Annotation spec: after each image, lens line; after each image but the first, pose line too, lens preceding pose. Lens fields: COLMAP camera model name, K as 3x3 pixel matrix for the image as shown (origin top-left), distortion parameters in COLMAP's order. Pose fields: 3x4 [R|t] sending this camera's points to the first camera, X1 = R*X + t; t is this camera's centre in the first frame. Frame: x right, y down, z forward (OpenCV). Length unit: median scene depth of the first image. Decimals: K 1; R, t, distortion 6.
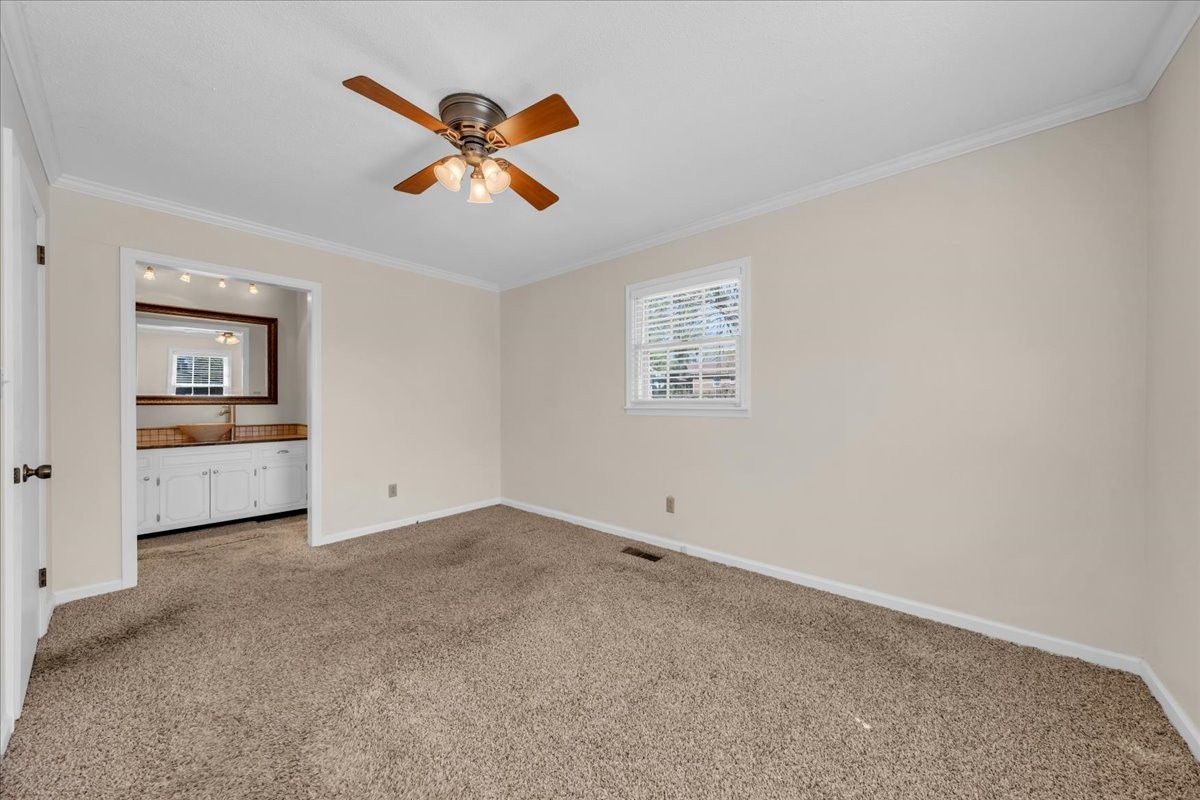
lens RADIAL K [[411.6, 0, 598.9], [0, 411.6, 396.4], [0, 0, 1]] dist [-0.000533, -0.000027]
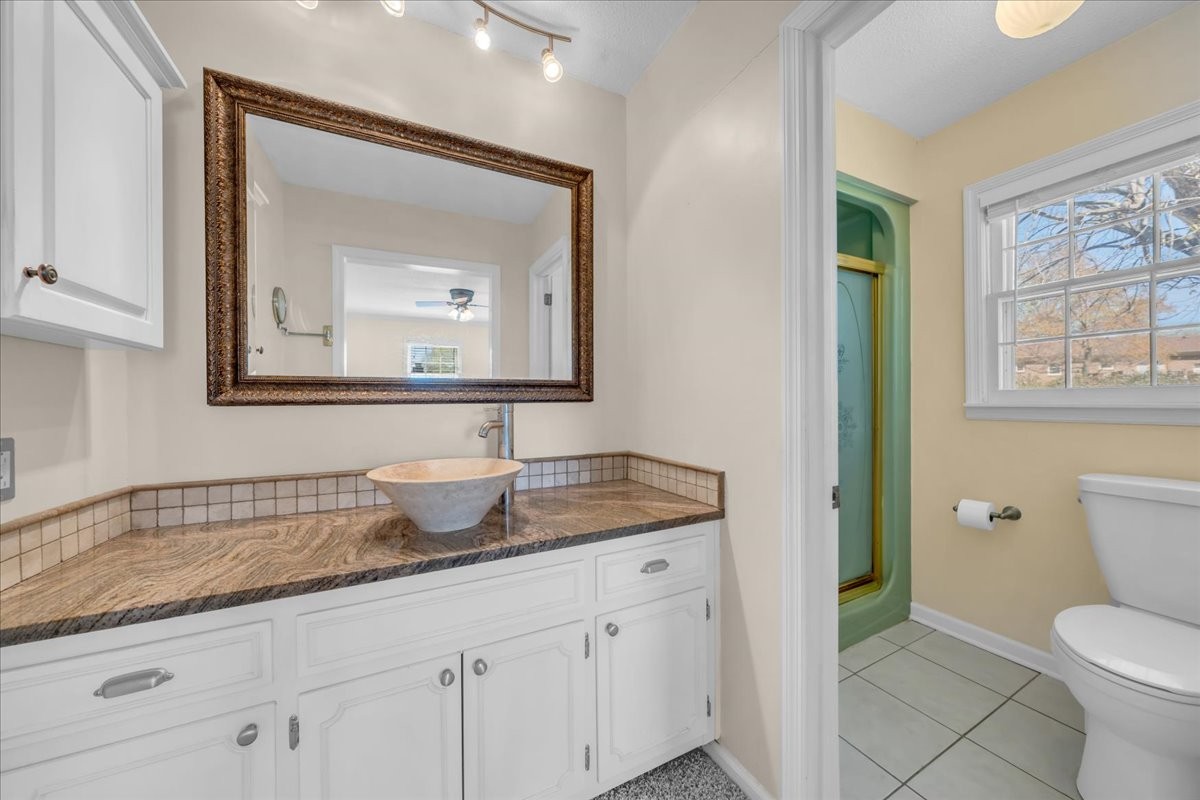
lens RADIAL K [[419.9, 0, 602.0], [0, 419.9, 389.9], [0, 0, 1]] dist [-0.000890, -0.000008]
pose [[0.925668, -0.012359, -0.378135, -0.642577], [0.009324, 0.999908, -0.009856, 0.012633], [0.378222, 0.005597, 0.925698, 0.664284]]
